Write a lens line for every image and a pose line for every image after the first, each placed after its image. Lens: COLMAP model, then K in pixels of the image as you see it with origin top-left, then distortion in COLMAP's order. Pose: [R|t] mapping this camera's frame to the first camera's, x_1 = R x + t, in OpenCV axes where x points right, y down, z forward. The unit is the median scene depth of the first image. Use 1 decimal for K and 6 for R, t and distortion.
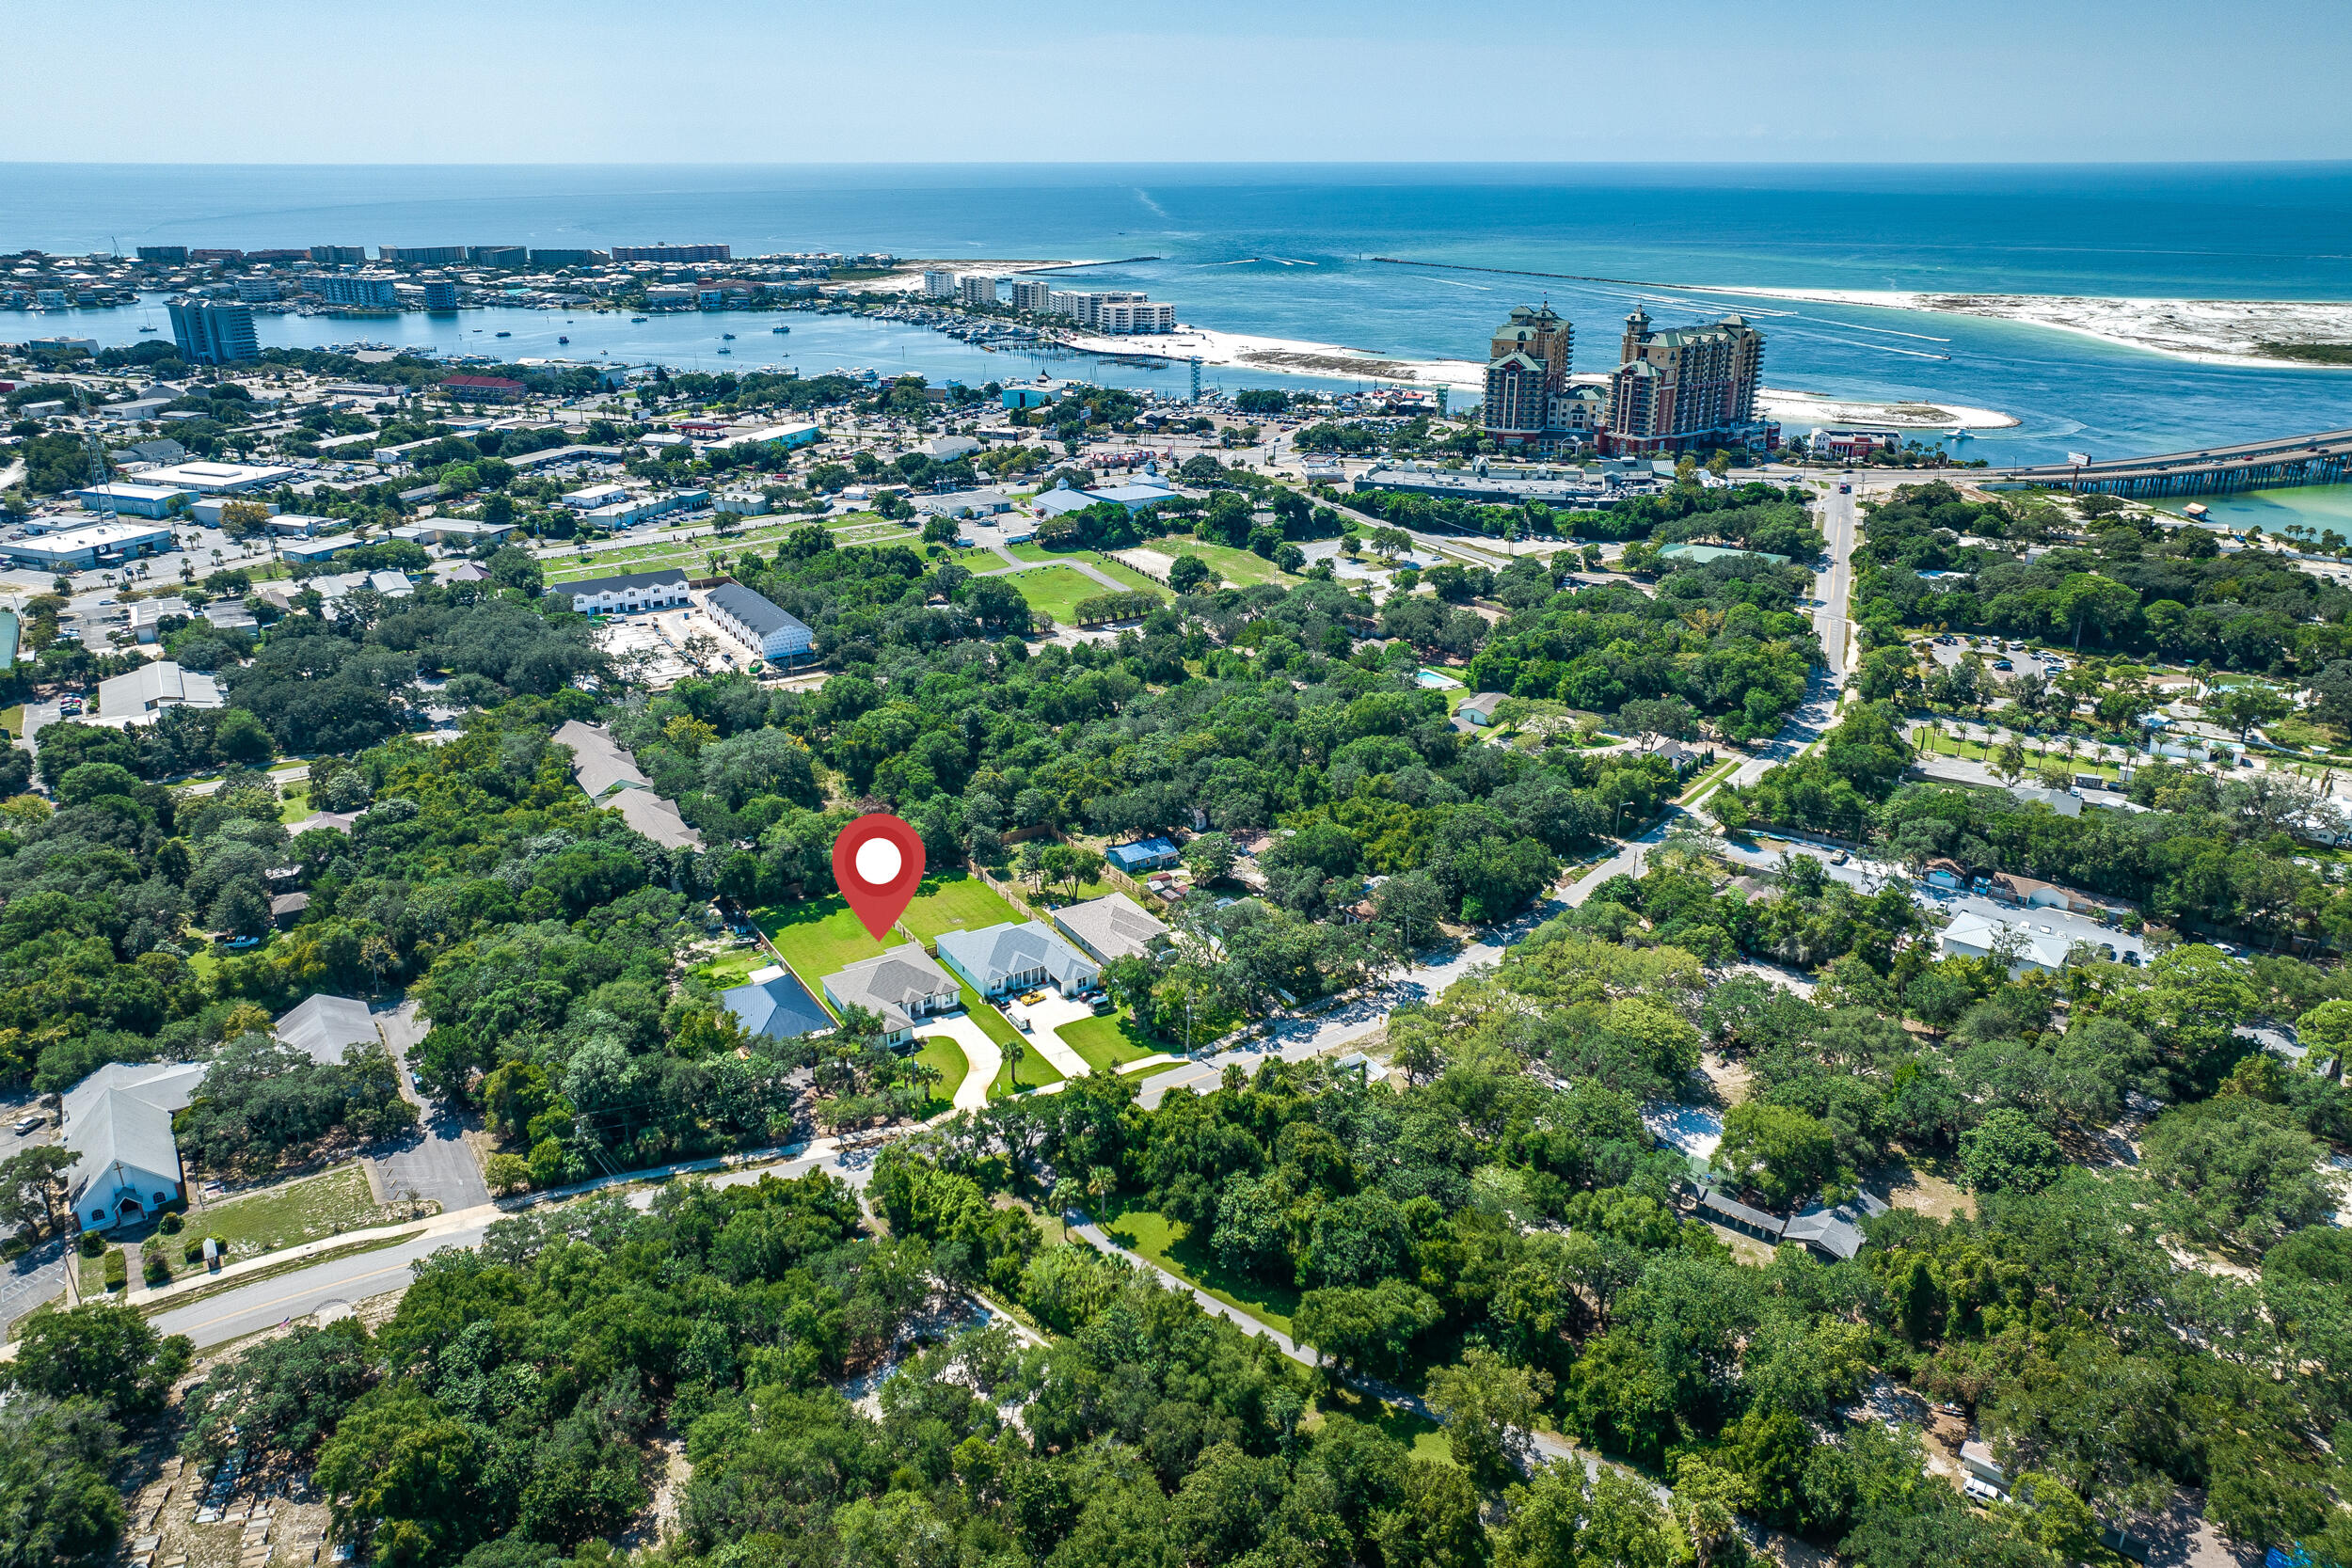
lens RADIAL K [[1618.1, 0, 1177.7], [0, 1618.1, 783.8], [0, 0, 1]] dist [-0.004610, -0.002449]
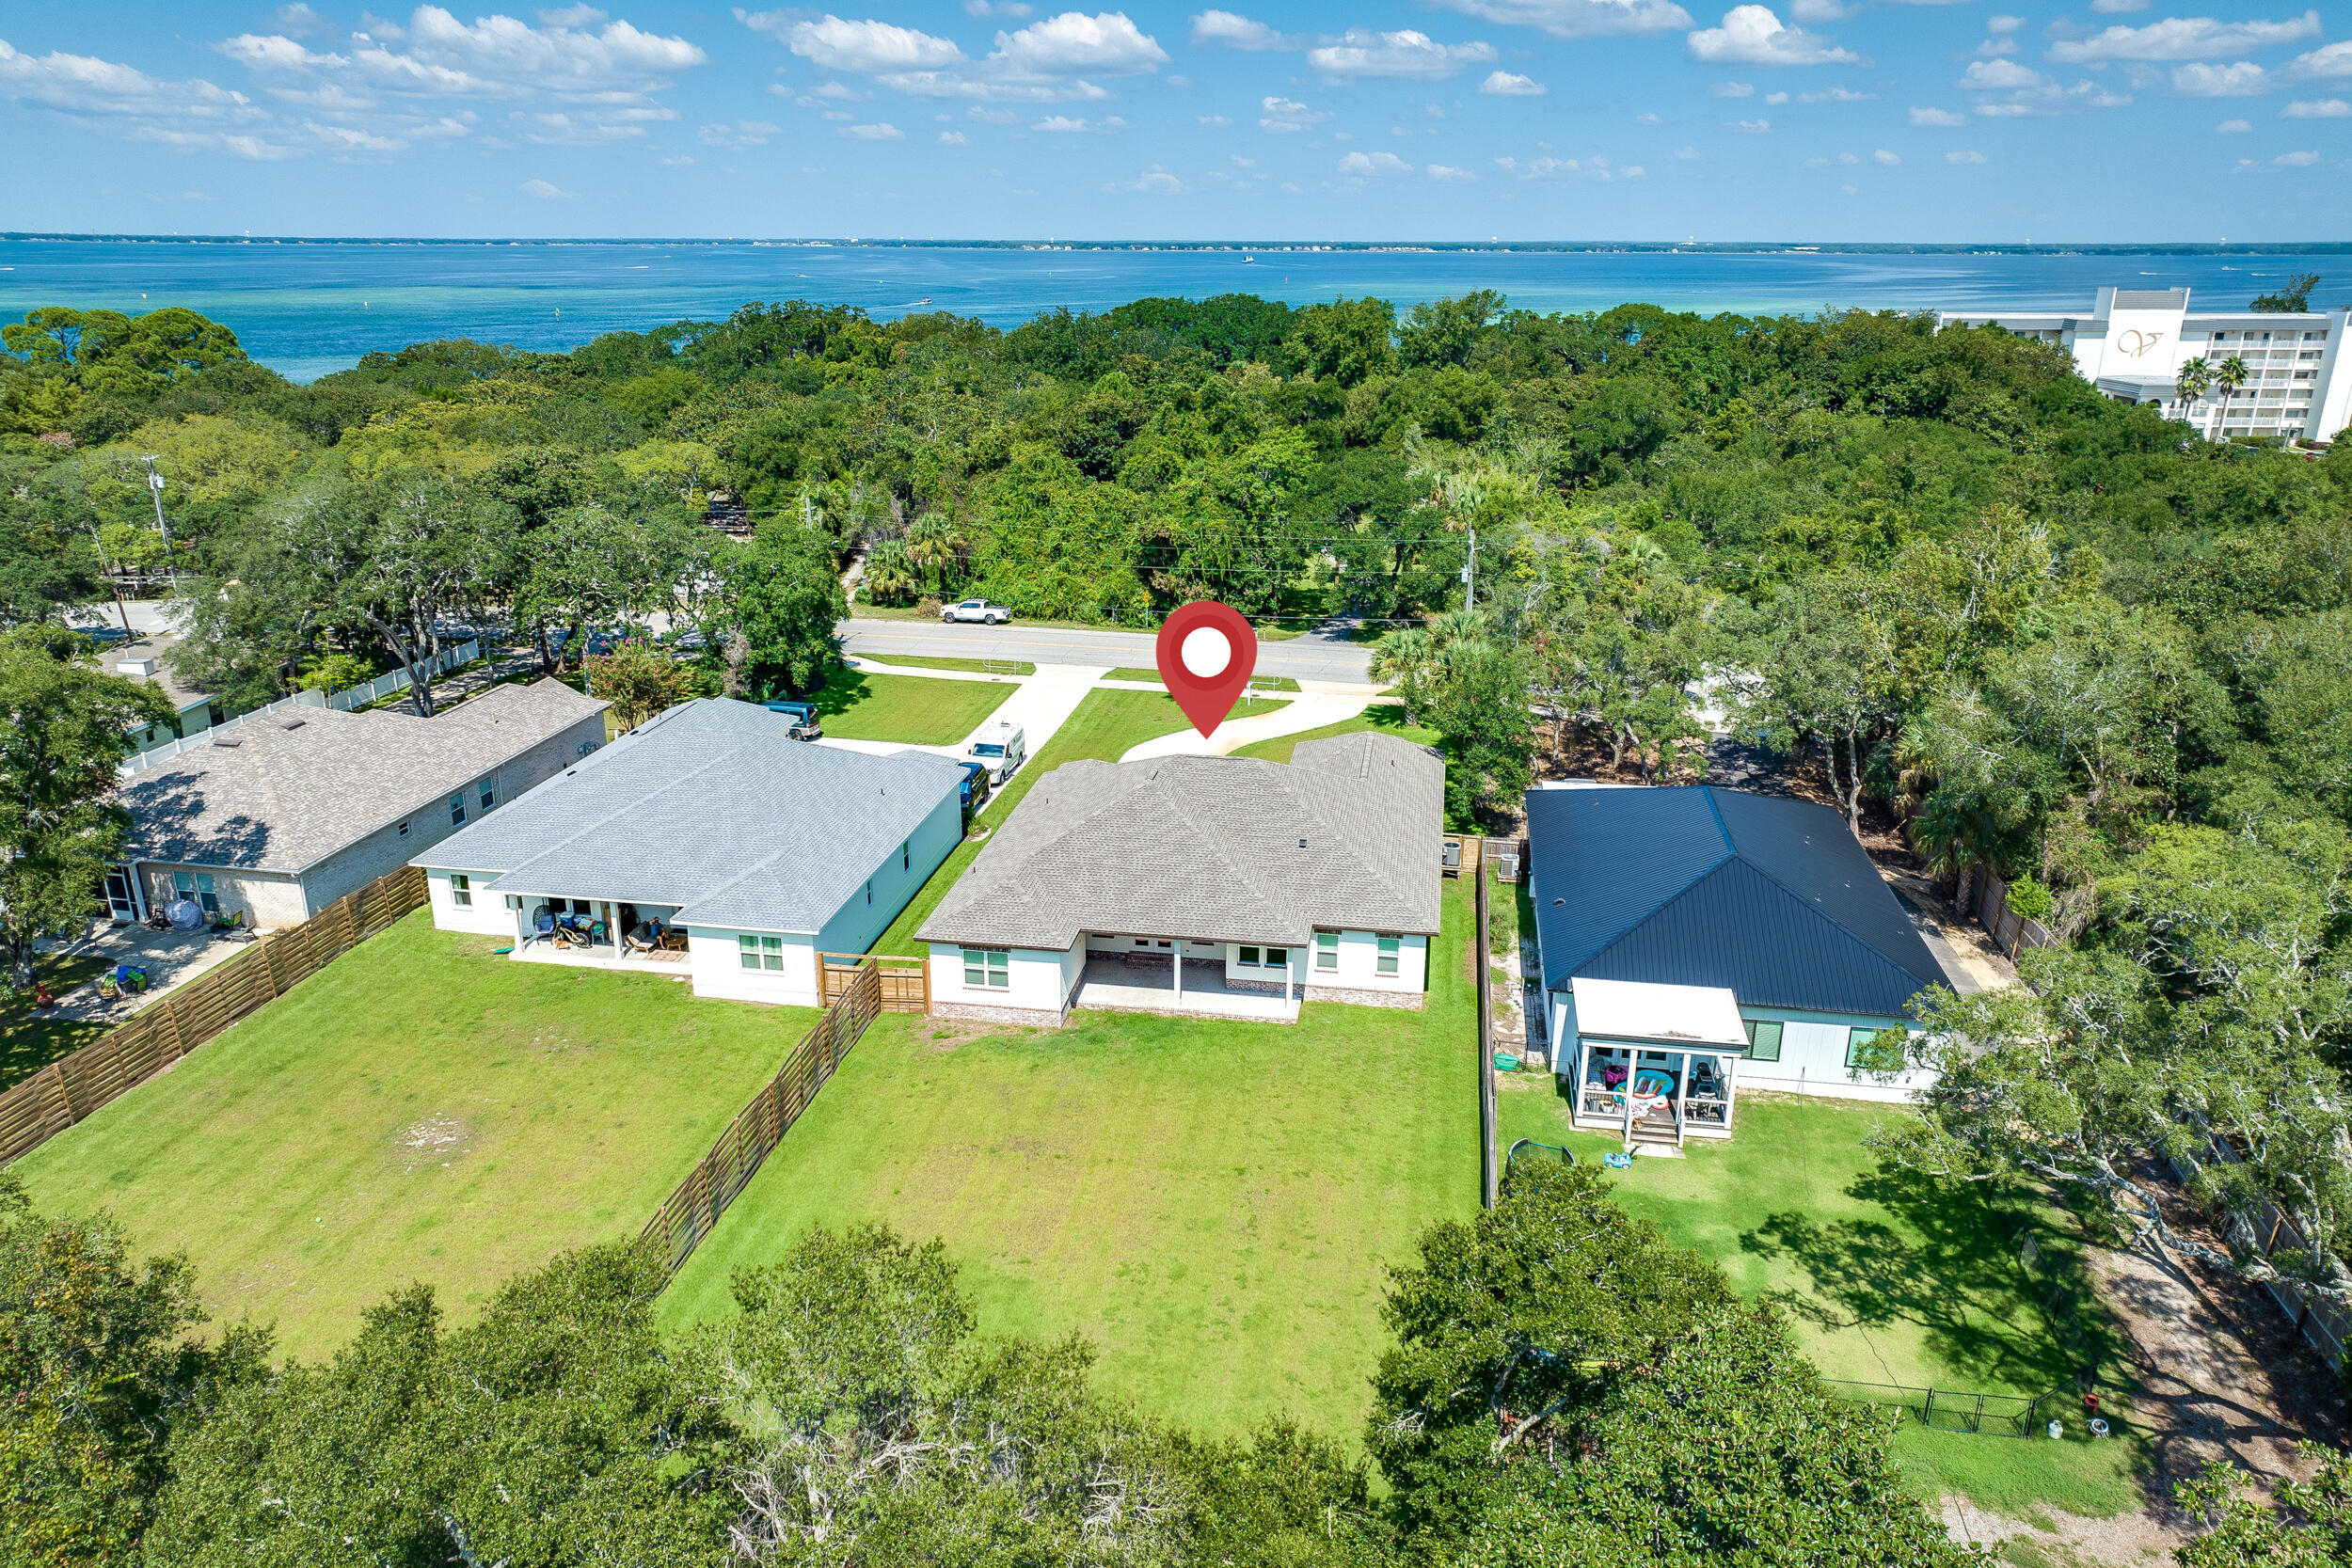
lens RADIAL K [[1614.9, 0, 1174.7], [0, 1614.9, 825.3], [0, 0, 1]] dist [-0.003748, -0.003968]
pose [[-0.747741, -0.219101, 0.626799, -0.165310], [0.241560, 0.789541, 0.564158, -0.010102], [-0.618491, 0.573254, -0.537446, 0.574178]]
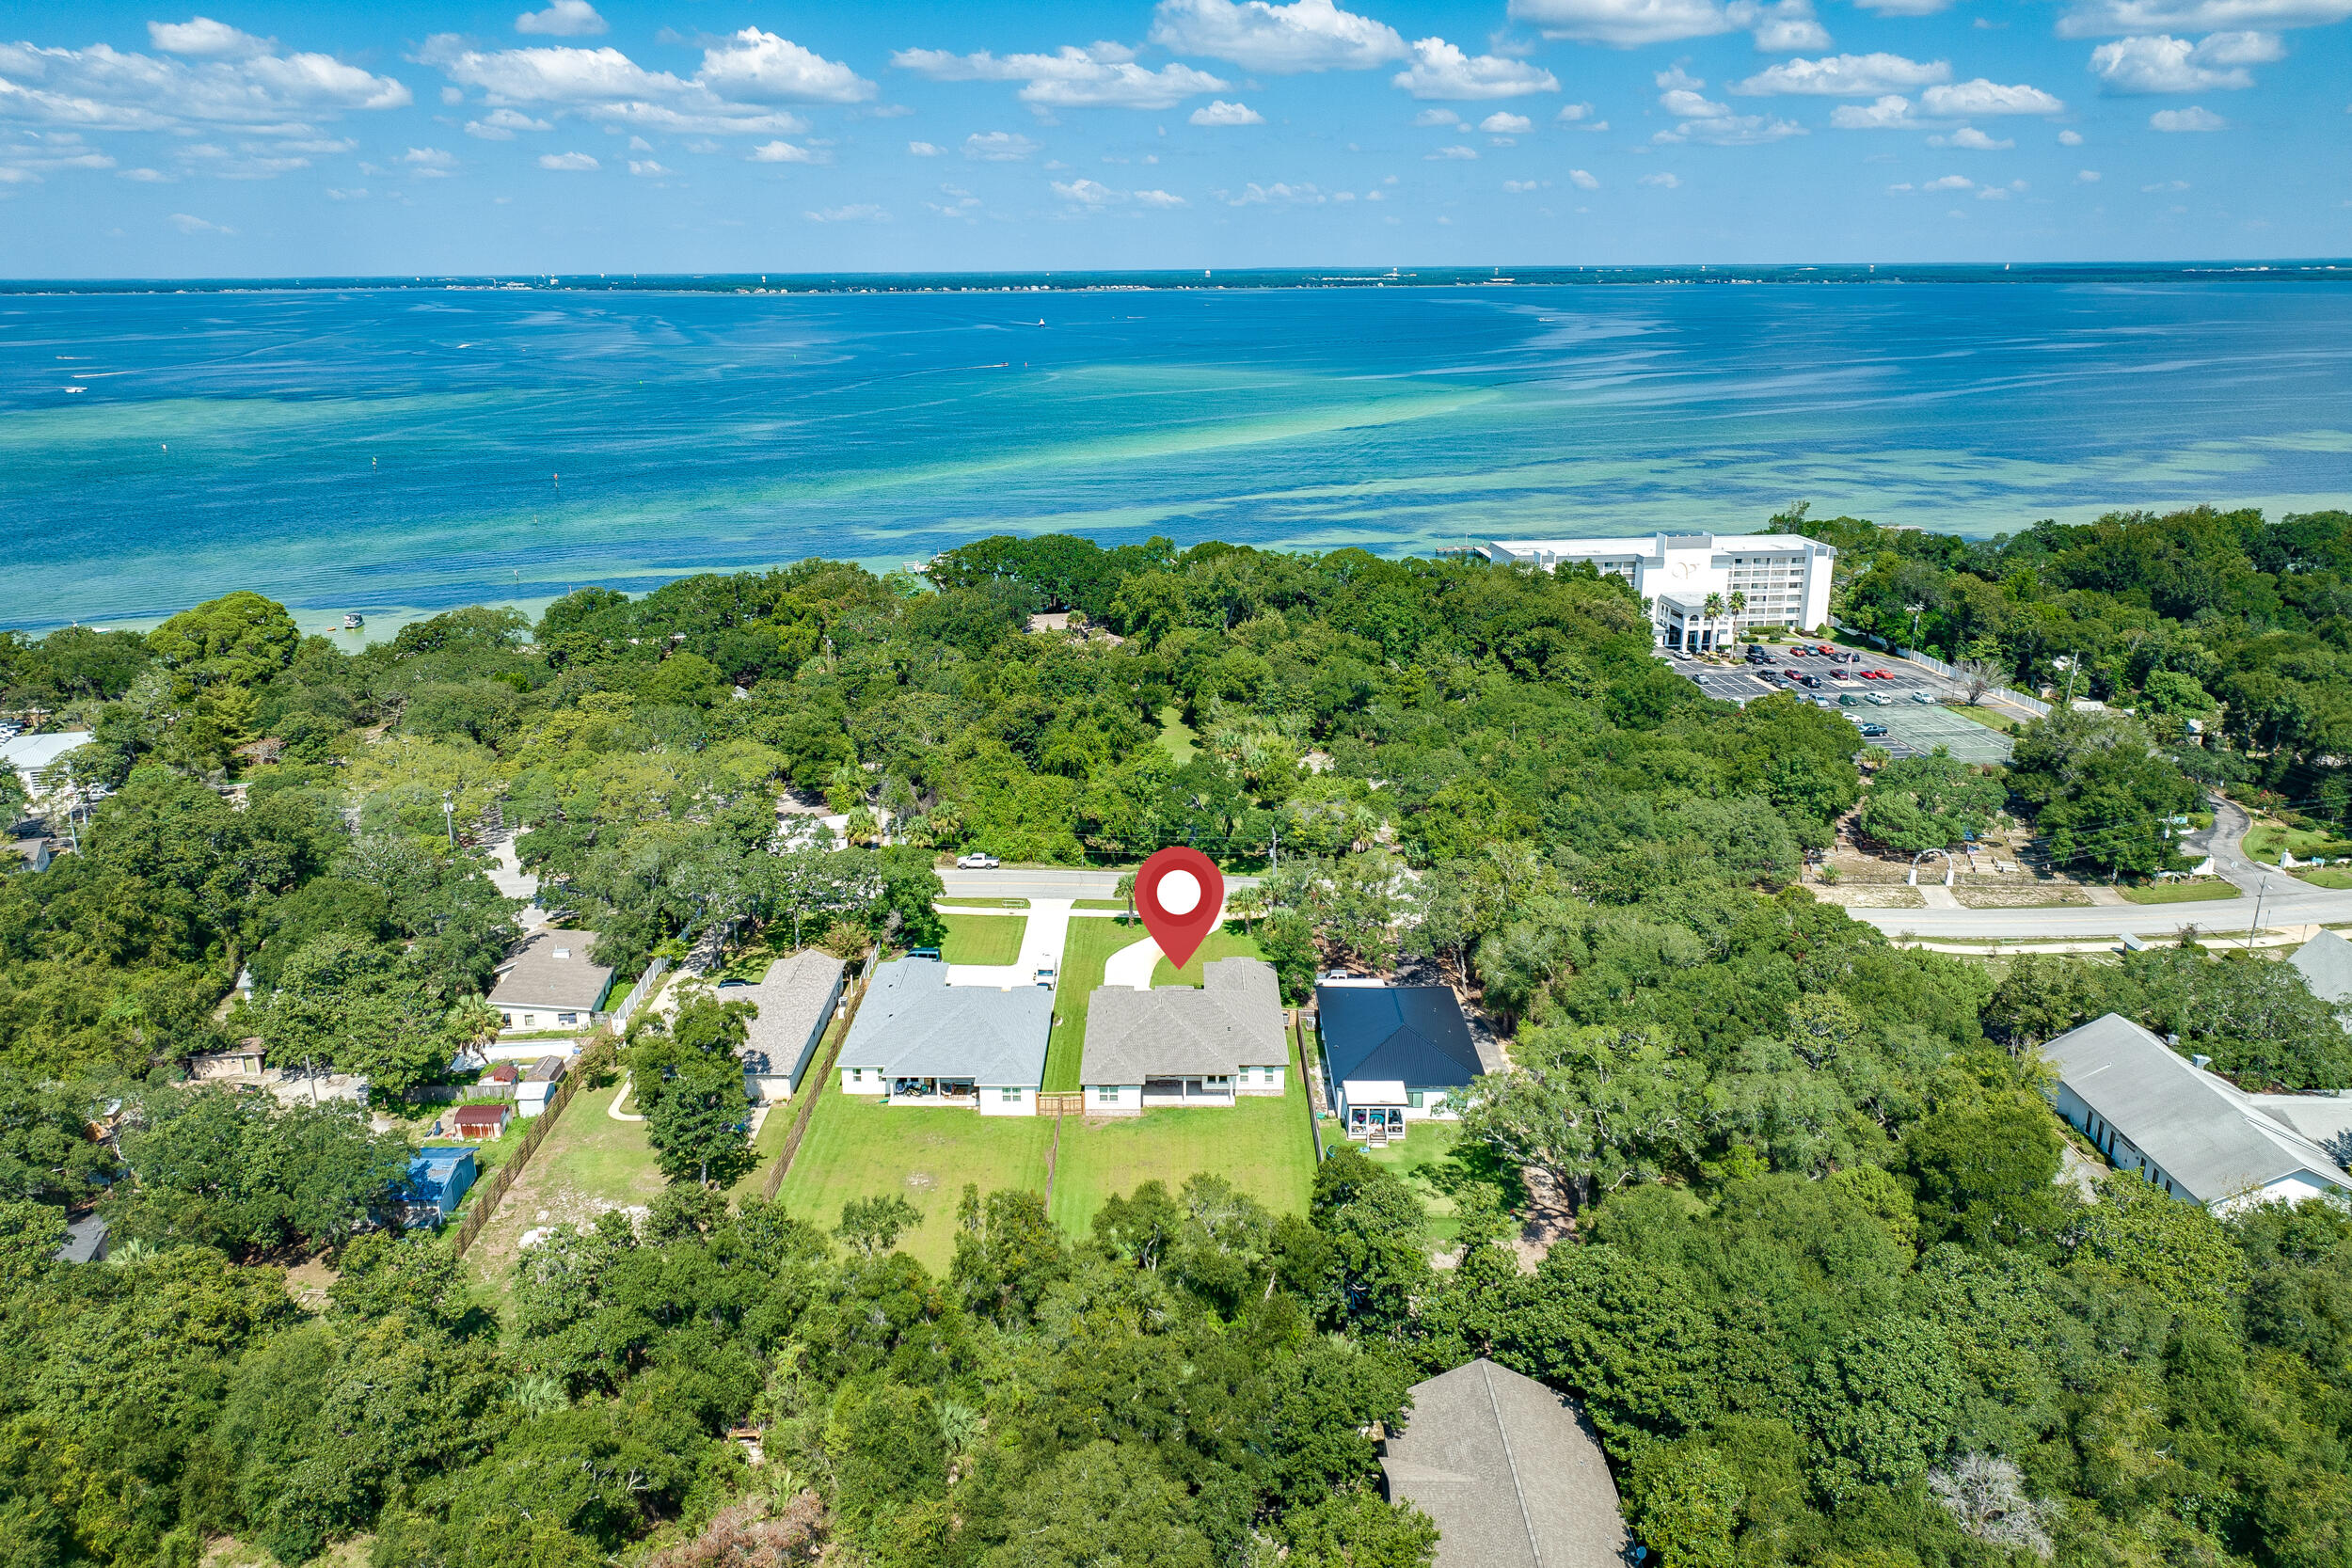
lens RADIAL K [[1637.6, 0, 1125.1], [0, 1637.6, 779.4], [0, 0, 1]] dist [0.022655, 0.000315]
pose [[-0.830725, -0.142514, 0.538132, -0.229764], [0.221173, 0.802610, 0.553985, -0.134817], [-0.510861, 0.579230, -0.635227, 0.669257]]
